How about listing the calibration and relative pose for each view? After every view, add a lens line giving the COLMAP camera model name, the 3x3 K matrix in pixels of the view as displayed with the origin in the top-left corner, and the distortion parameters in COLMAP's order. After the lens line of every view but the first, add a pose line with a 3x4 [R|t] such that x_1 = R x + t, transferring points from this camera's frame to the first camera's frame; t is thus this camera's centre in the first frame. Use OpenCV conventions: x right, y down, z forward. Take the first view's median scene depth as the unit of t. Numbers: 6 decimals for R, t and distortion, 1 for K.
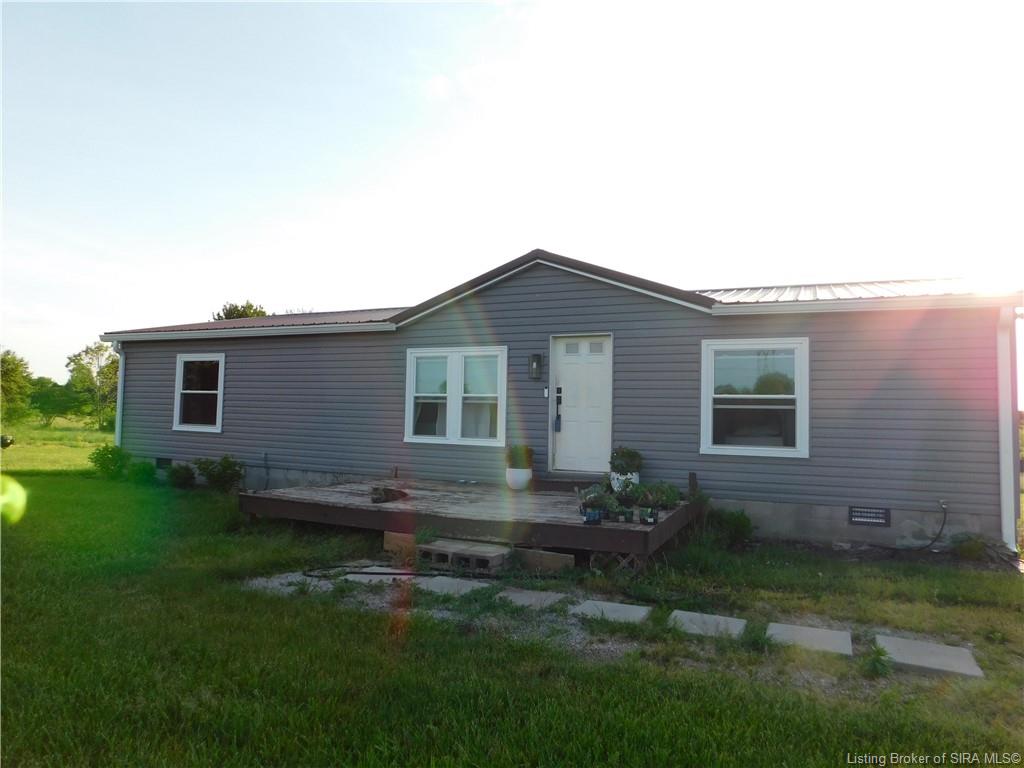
lens RADIAL K [[684.4, 0, 511.6], [0, 684.4, 383.5], [0, 0, 1]] dist [-0.002541, -0.000097]
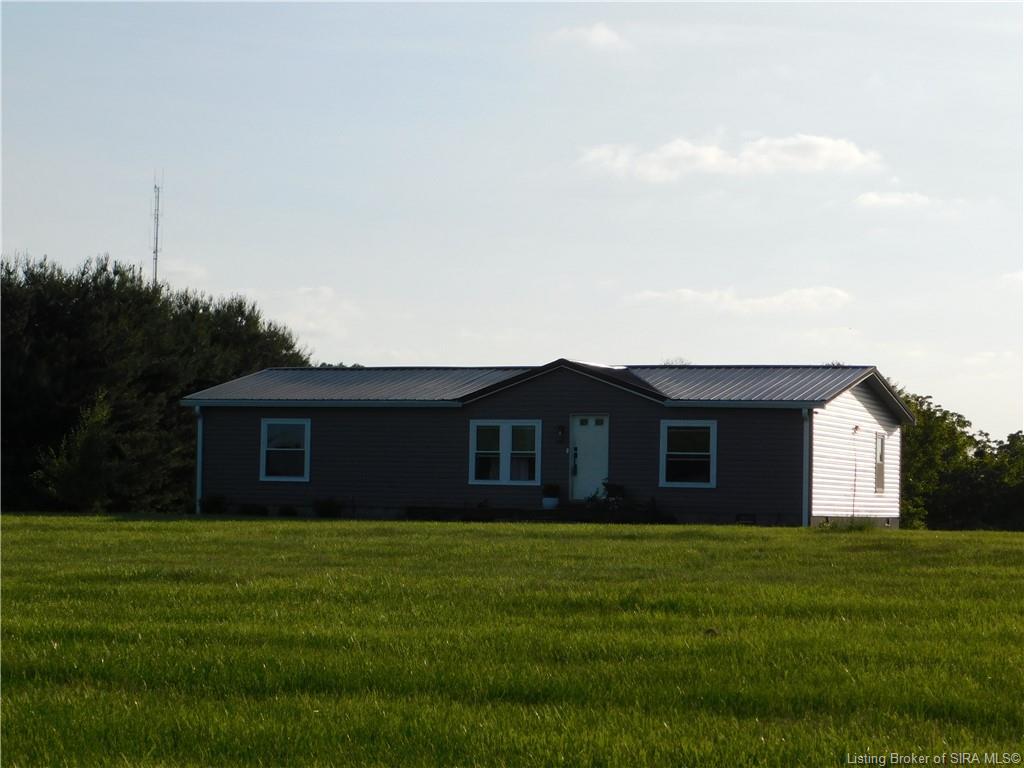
lens RADIAL K [[2387.5, 0, 512.1], [0, 2387.5, 384.4], [0, 0, 1]] dist [0.081410, 0.000000]
pose [[0.998658, 0.001335, 0.051771, -0.359862], [-0.000990, 0.999977, -0.006697, -0.101900], [-0.051779, 0.006637, 0.998637, -4.457523]]
